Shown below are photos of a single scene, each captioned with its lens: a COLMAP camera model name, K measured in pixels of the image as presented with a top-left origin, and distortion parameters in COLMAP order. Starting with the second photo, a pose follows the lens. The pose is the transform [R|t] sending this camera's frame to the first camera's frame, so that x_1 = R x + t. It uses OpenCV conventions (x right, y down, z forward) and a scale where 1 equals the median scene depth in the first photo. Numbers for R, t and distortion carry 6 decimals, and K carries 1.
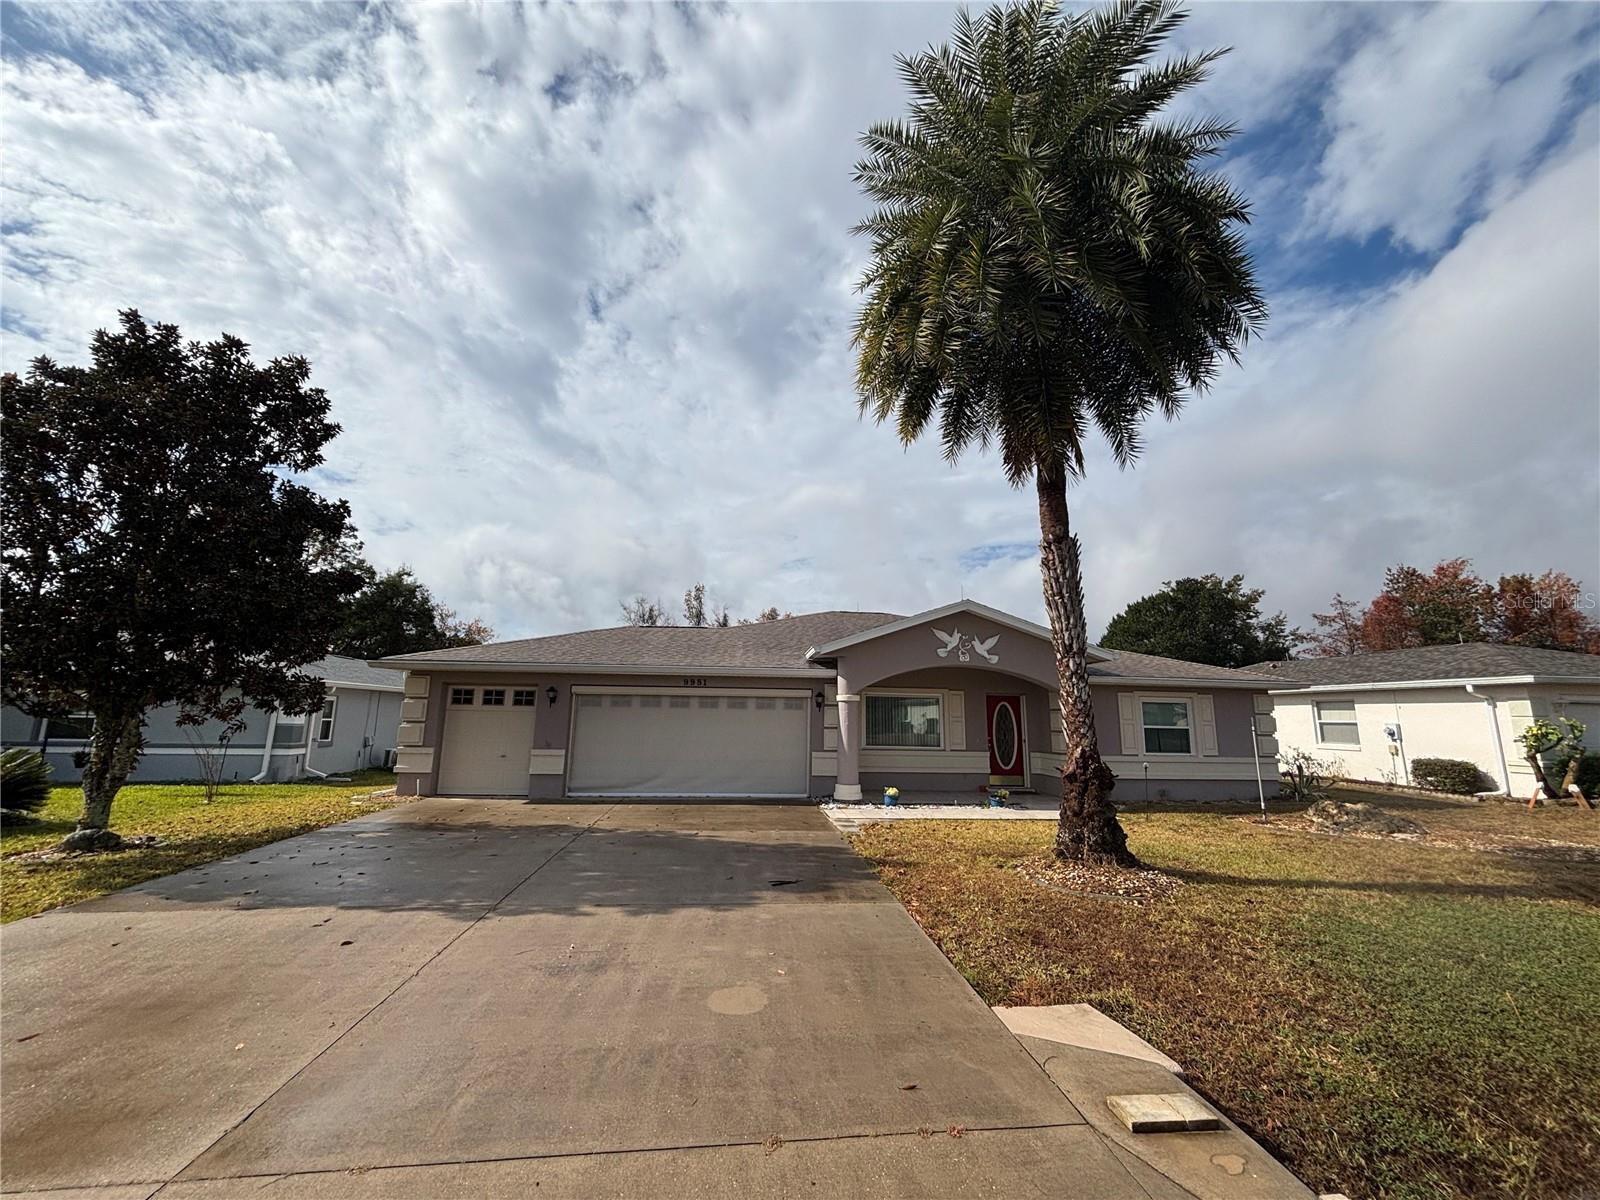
lens RADIAL K [[644.4, 0, 797.1], [0, 644.4, 597.6], [0, 0, 1]] dist [0.007774, -0.002511]
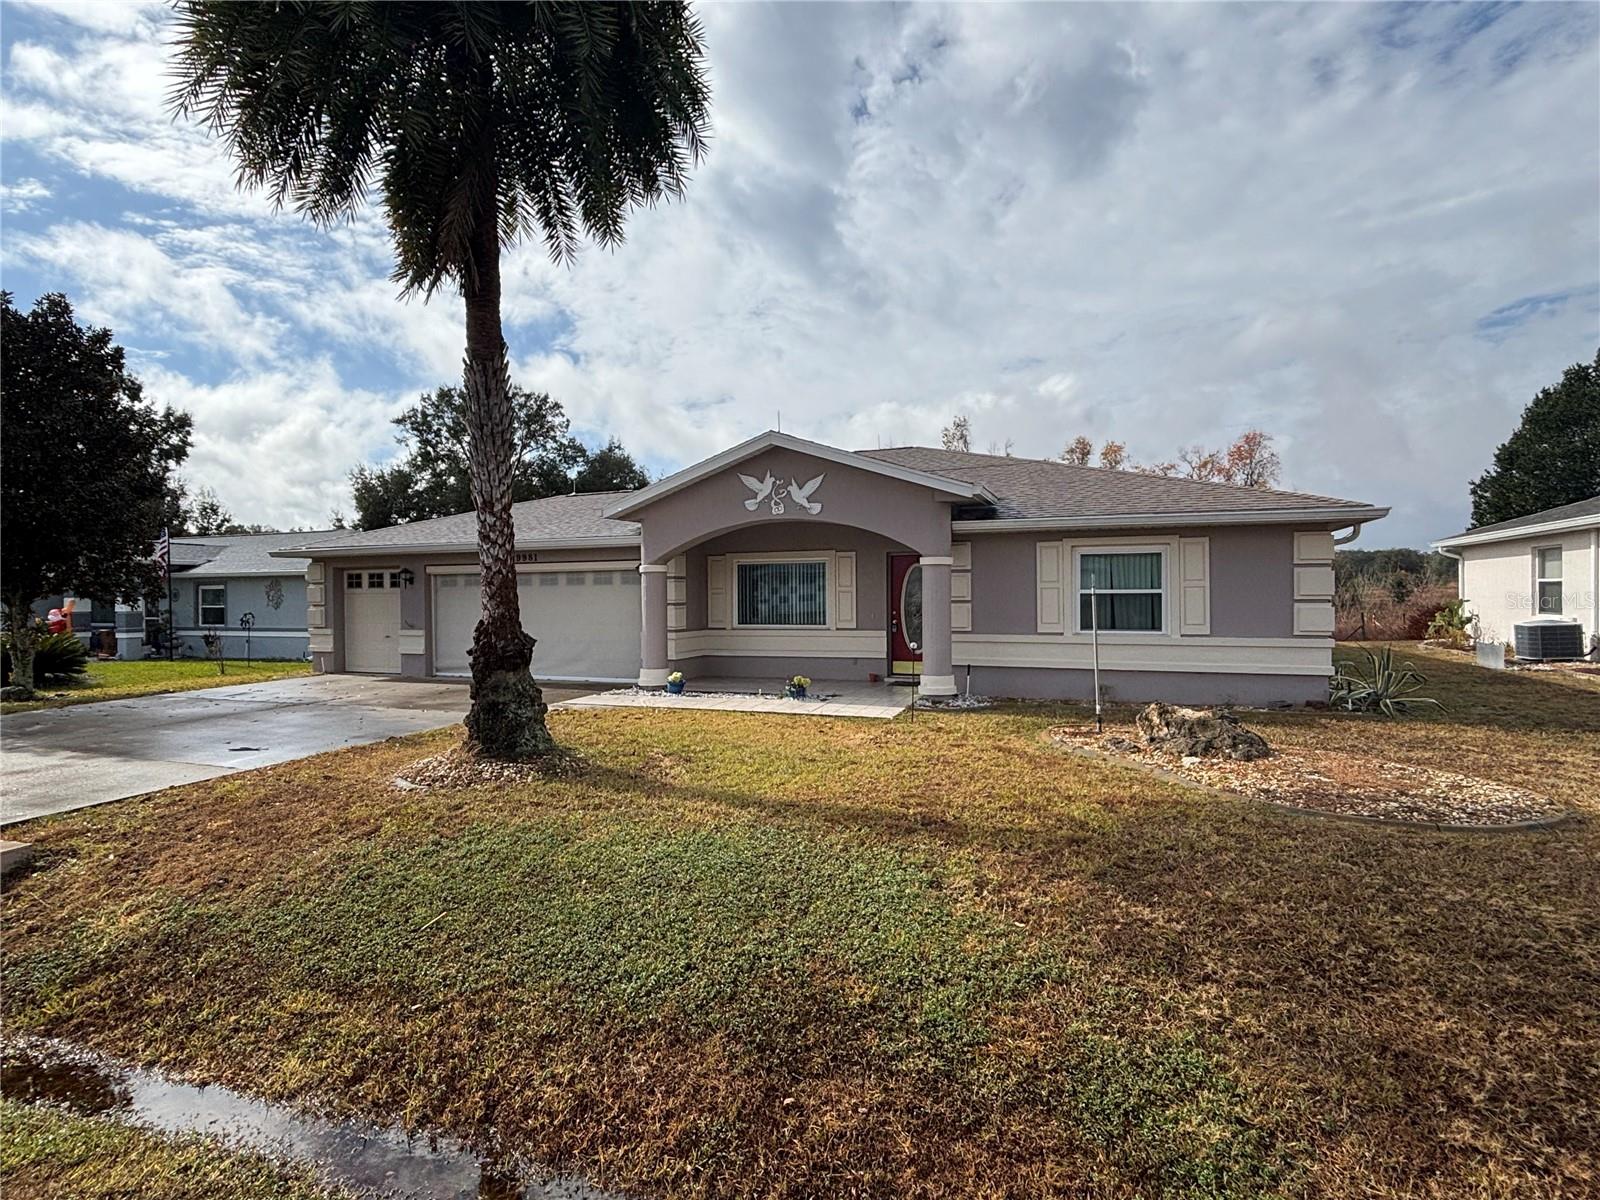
lens RADIAL K [[819.4, 0, 809.1], [0, 819.4, 593.2], [0, 0, 1]] dist [-0.003594, -0.000220]
pose [[0.898308, -0.025720, -0.438612, 0.701207], [0.106275, 0.981361, 0.160112, 0.039428], [0.426318, -0.190443, 0.884299, 0.146910]]
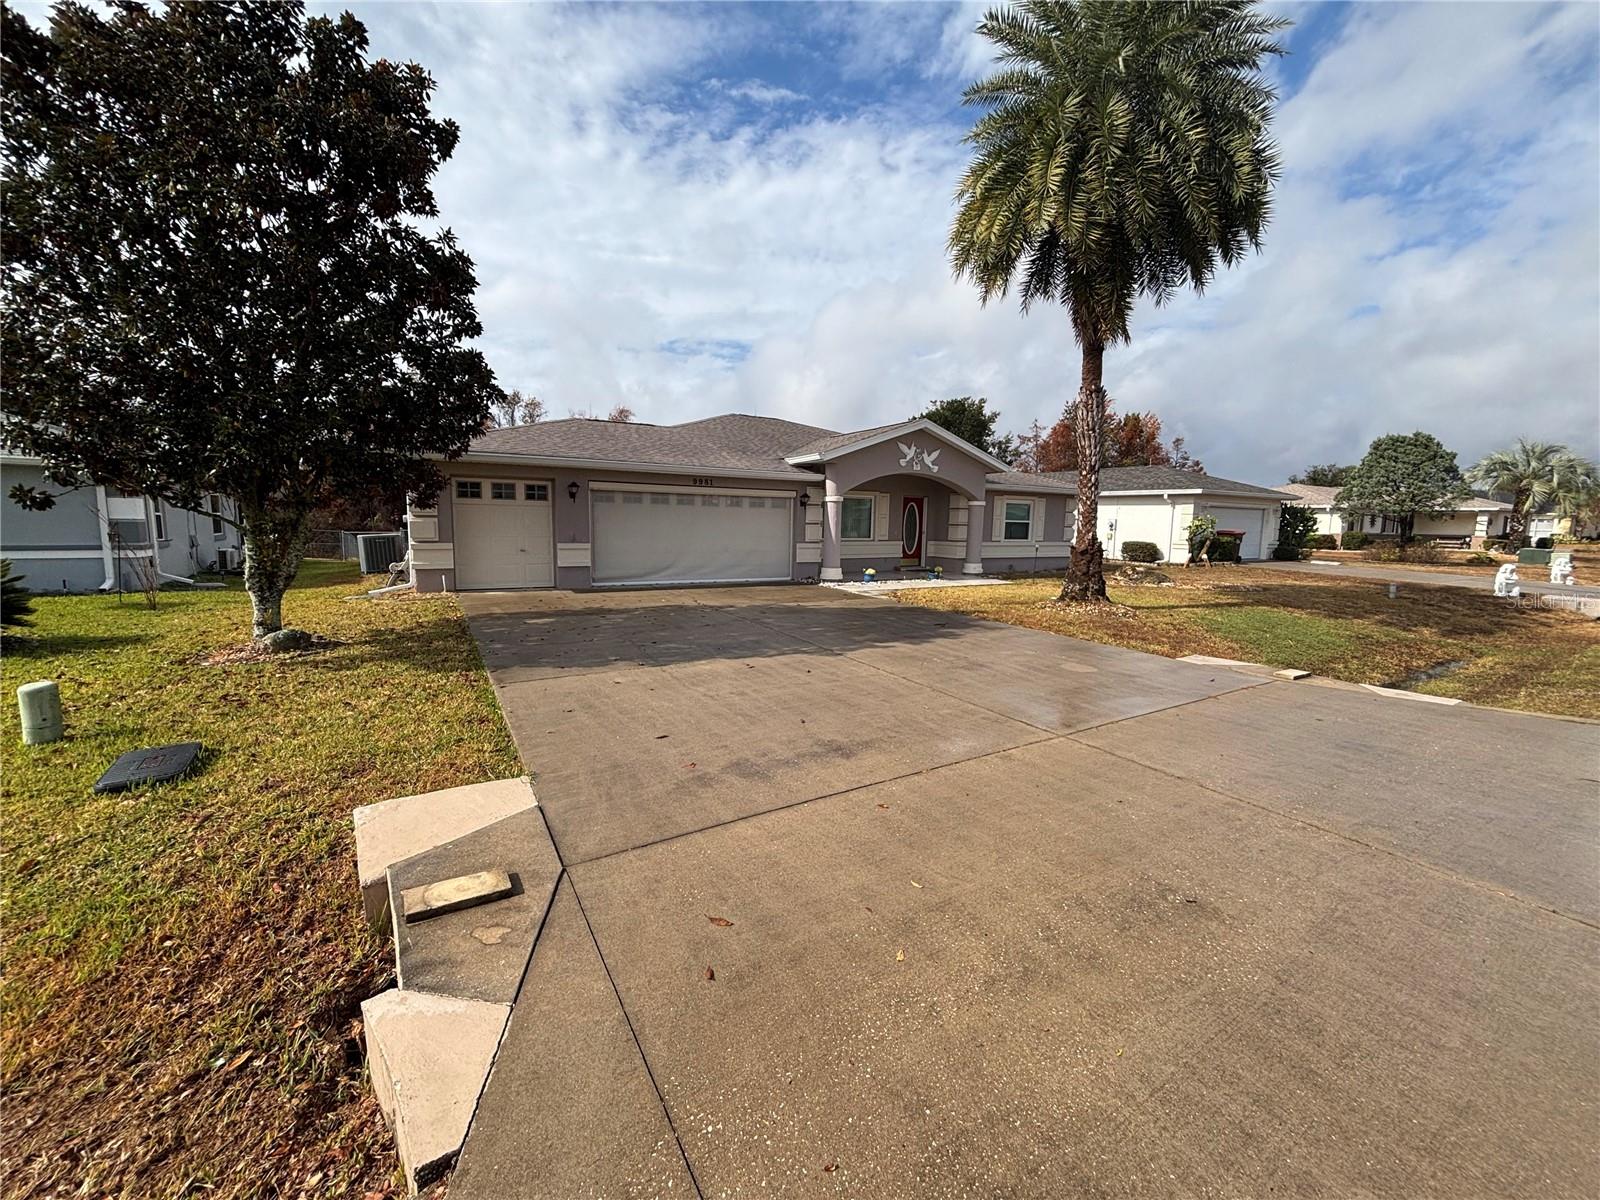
lens RADIAL K [[644.4, 0, 794.8], [0, 644.4, 608.6], [0, 0, 1]] dist [0.007774, -0.002511]
pose [[0.908657, -0.057213, 0.413604, -0.480202], [-0.079549, 0.948704, 0.305994, -0.009281], [-0.409895, -0.310945, 0.857496, -0.056669]]
